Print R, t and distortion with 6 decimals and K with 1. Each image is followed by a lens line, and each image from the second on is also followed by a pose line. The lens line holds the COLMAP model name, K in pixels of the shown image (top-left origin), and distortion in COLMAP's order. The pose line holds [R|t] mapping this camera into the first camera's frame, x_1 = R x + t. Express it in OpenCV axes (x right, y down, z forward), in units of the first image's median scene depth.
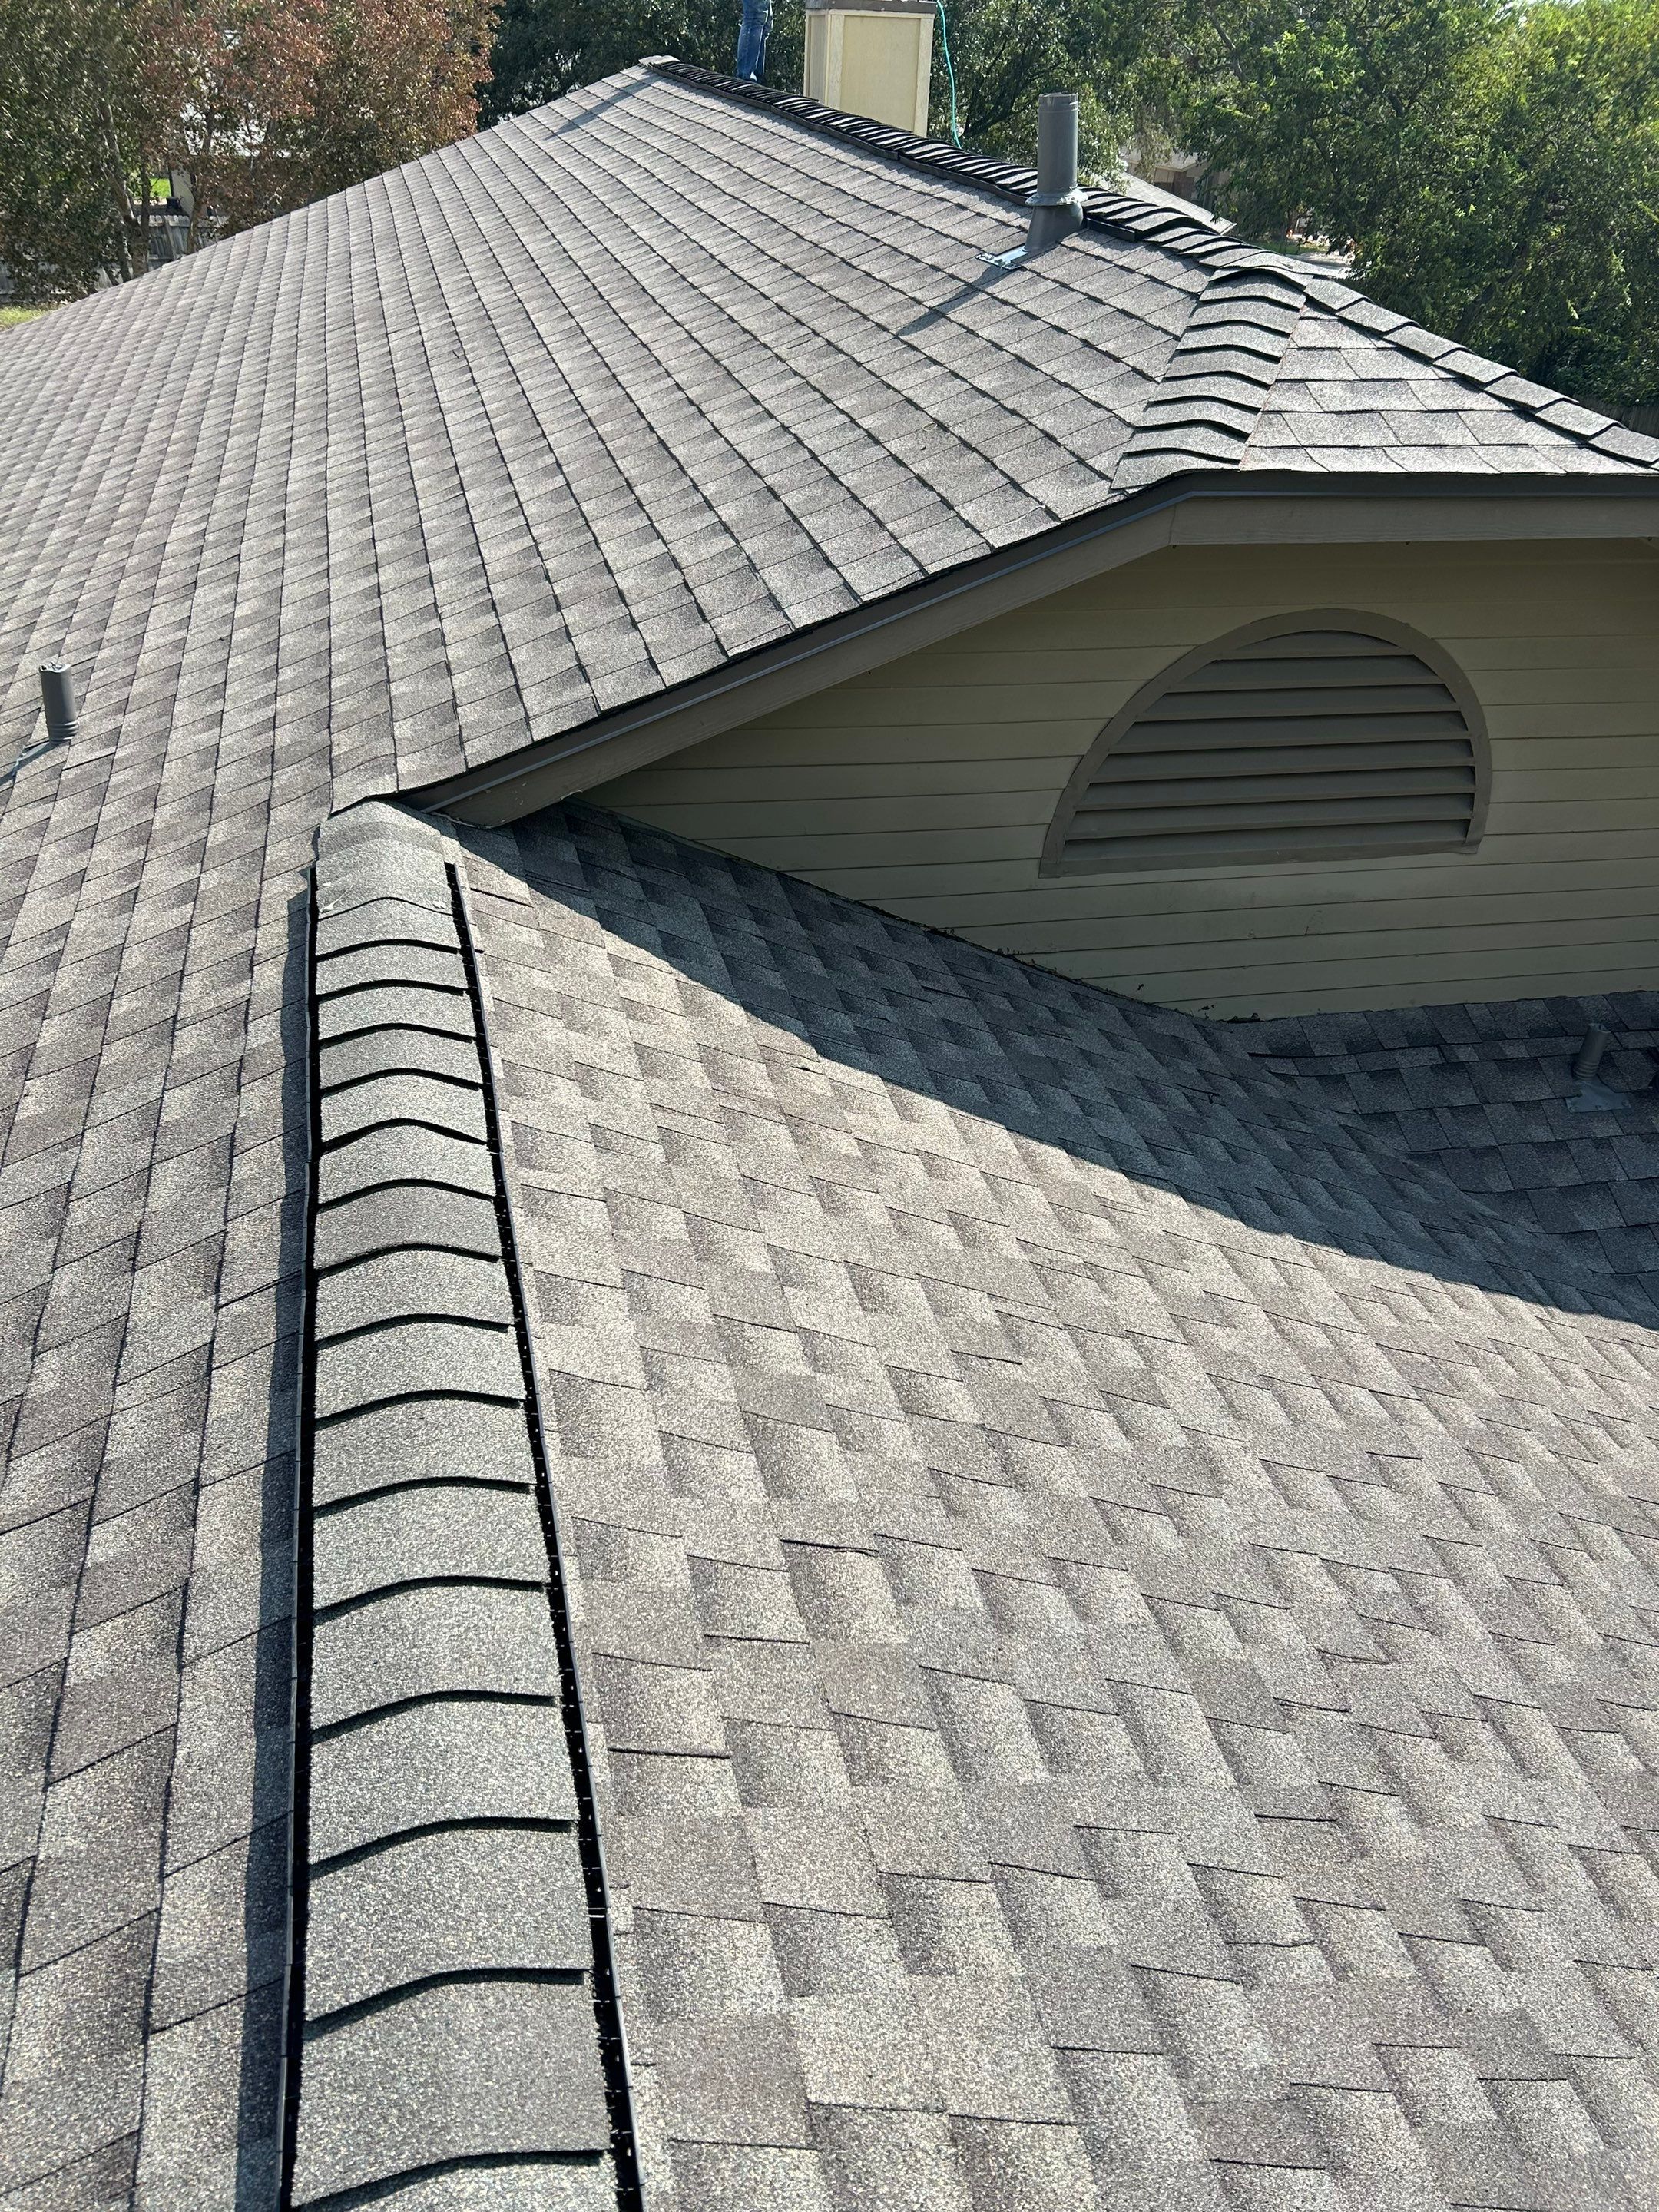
lens RADIAL K [[1637.5, 0, 829.5], [0, 1637.5, 1106.0], [0, 0, 1]] dist [0.025318, -0.003247]
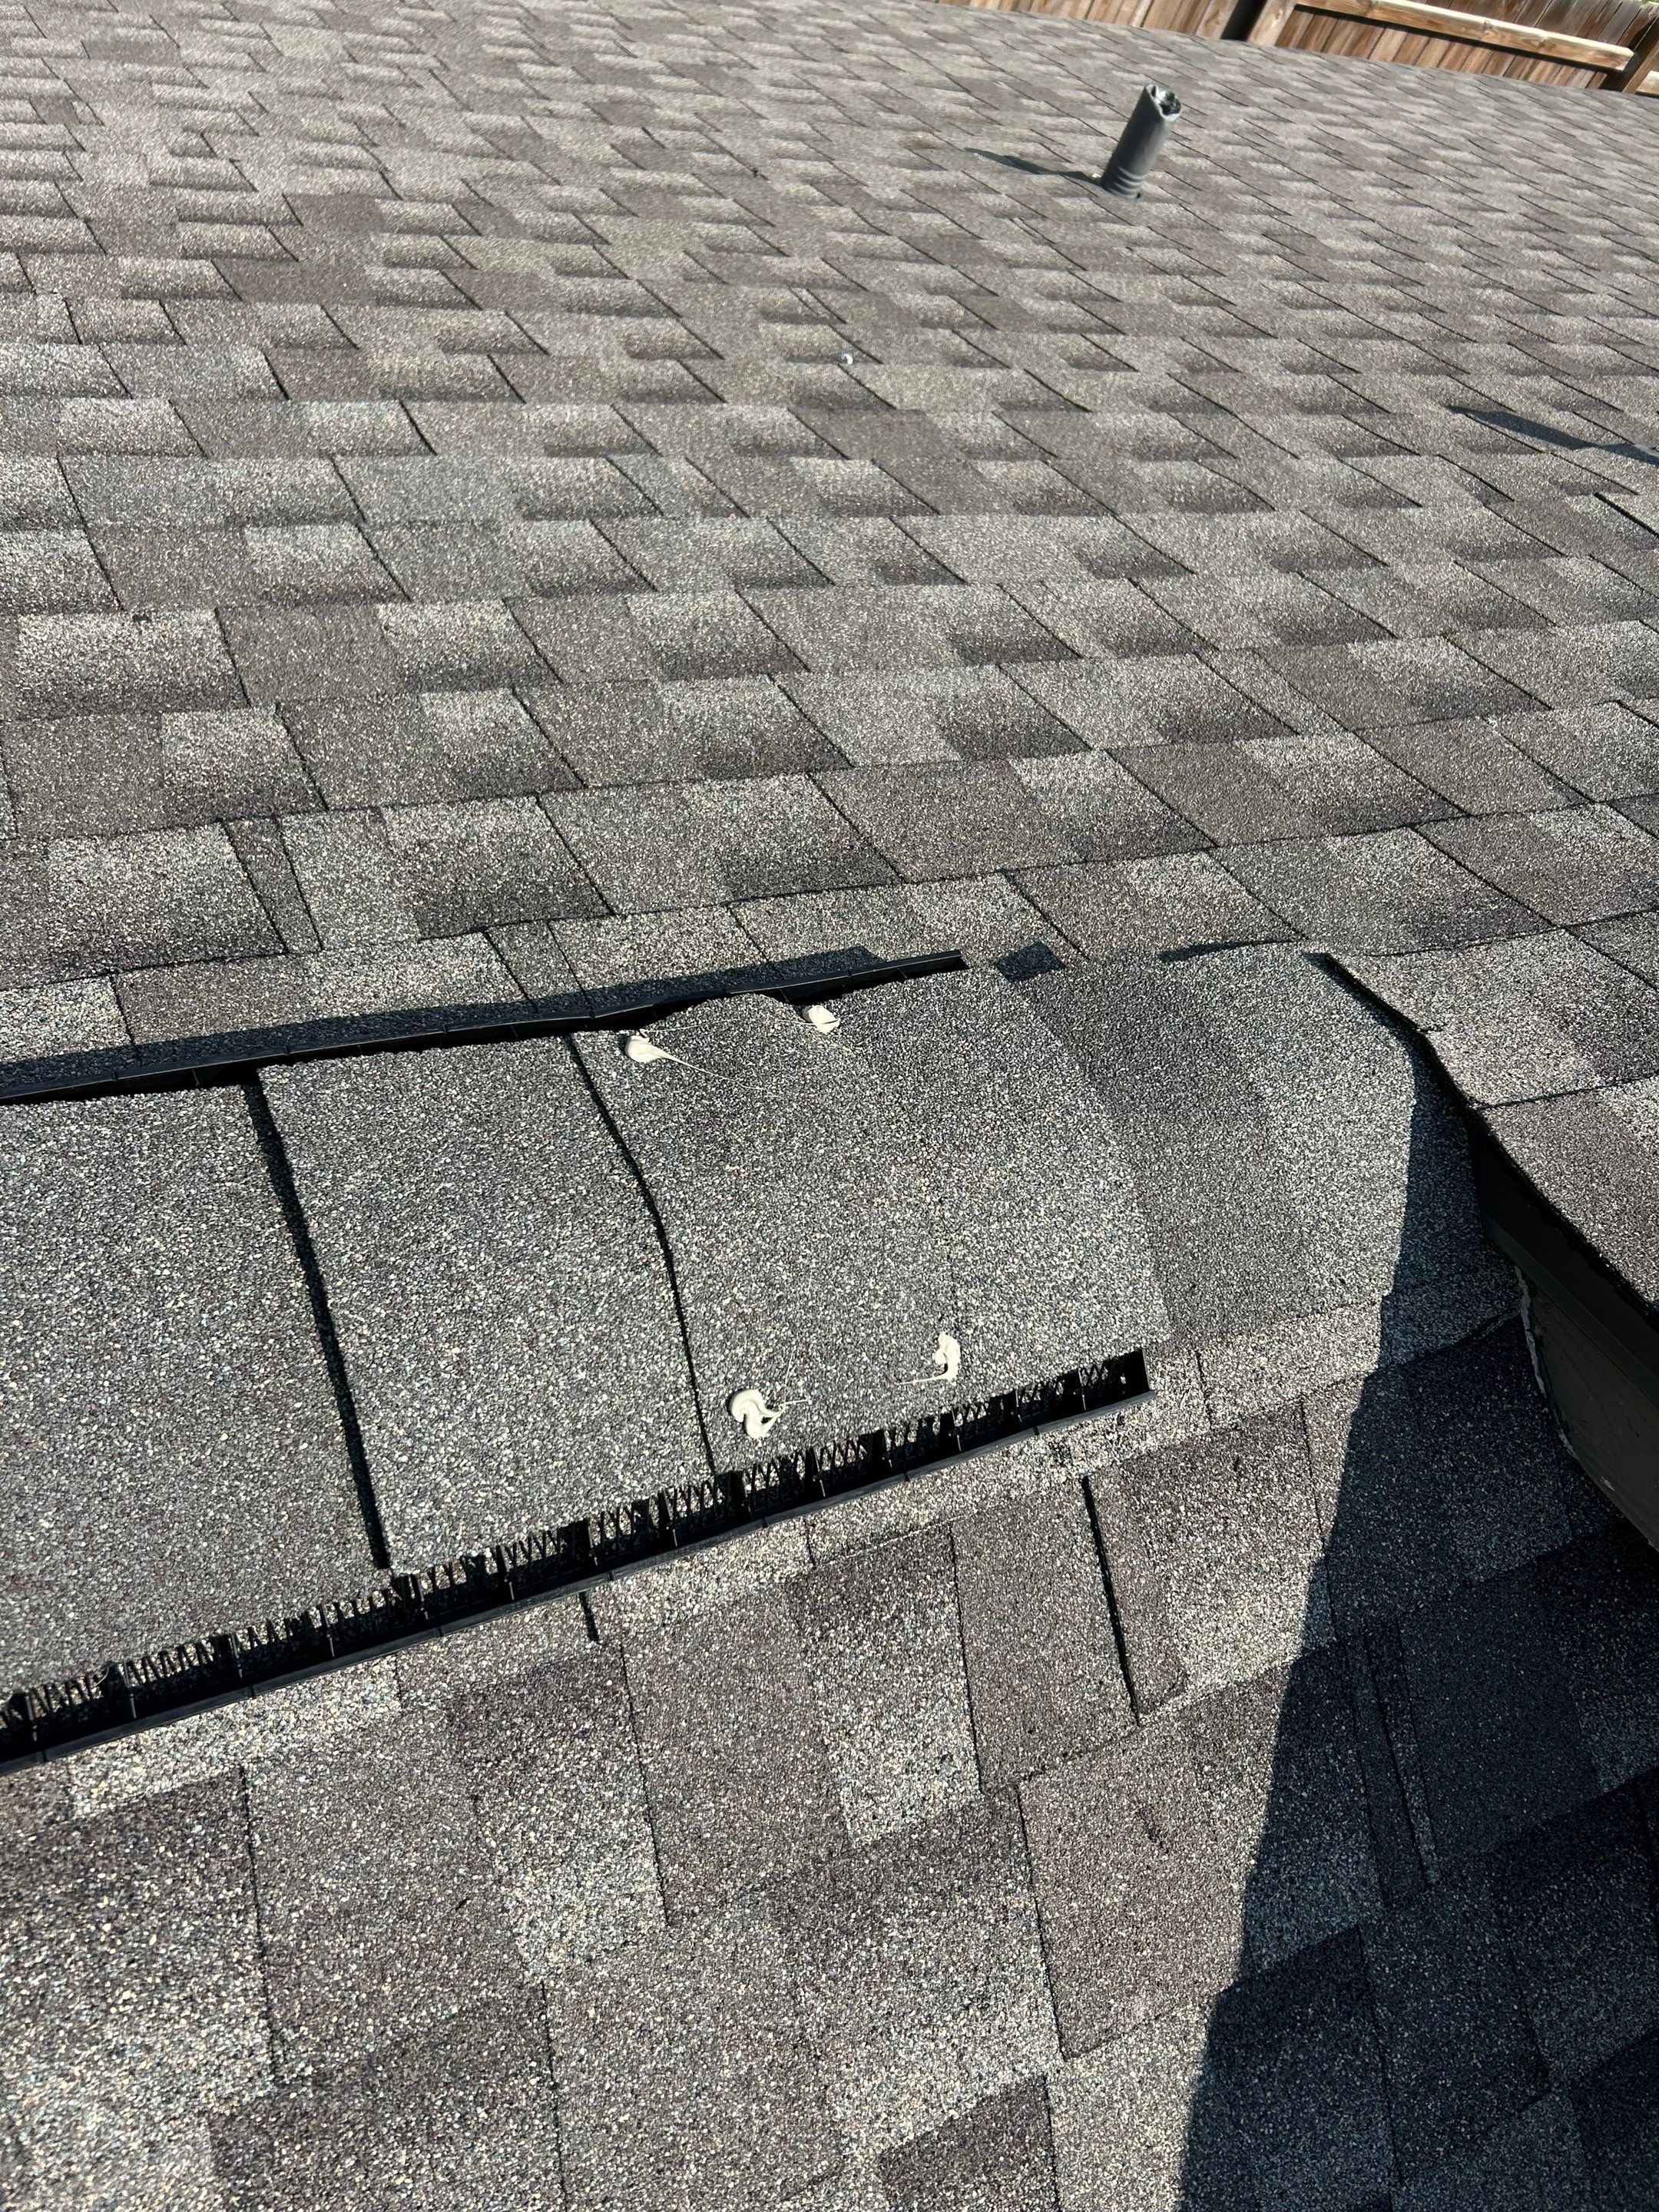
lens RADIAL K [[1637.5, 0, 829.5], [0, 1637.5, 1106.0], [0, 0, 1]] dist [0.025318, -0.003247]
pose [[0.113097, 0.854866, -0.506373, -0.132957], [-0.766721, 0.399232, 0.502745, -0.245602], [0.631940, 0.331388, 0.700596, 0.724258]]
